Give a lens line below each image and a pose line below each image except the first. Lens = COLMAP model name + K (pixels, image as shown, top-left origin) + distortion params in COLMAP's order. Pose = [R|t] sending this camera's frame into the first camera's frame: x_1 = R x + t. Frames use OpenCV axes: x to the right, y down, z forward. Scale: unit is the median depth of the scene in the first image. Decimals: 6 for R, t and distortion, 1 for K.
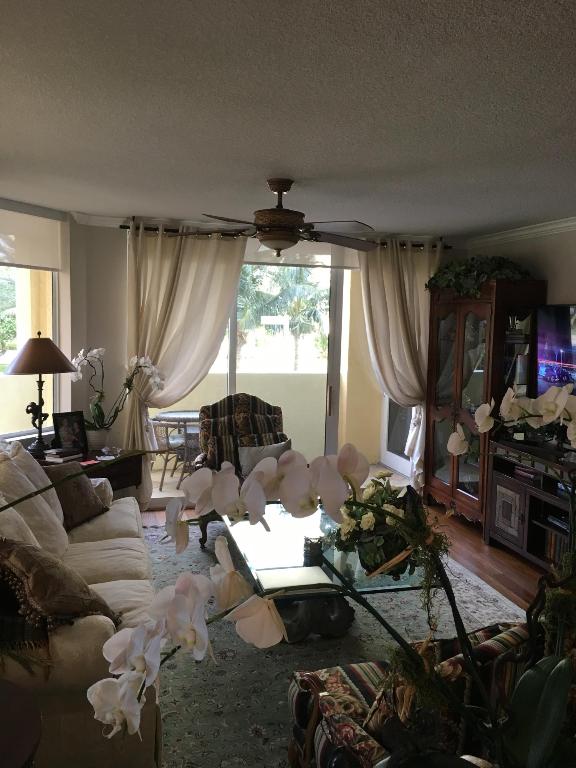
lens RADIAL K [[663.6, 0, 288.0], [0, 663.6, 384.0], [0, 0, 1]] dist [0.066797, 0.001082]
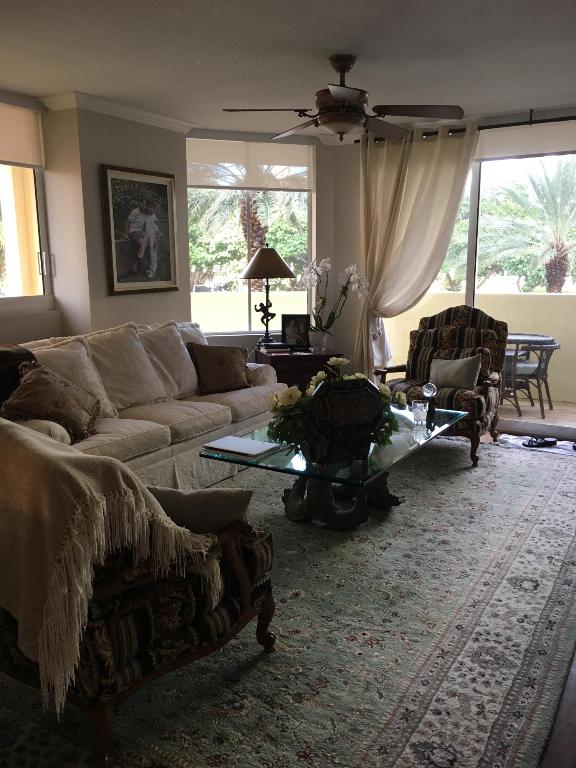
lens RADIAL K [[663.6, 0, 288.0], [0, 663.6, 384.0], [0, 0, 1]] dist [0.066797, 0.001082]
pose [[0.703205, 0.102205, -0.703603, 0.488540], [-0.050284, 0.994285, 0.094174, 0.054807], [0.709207, -0.030844, 0.704325, 0.179730]]
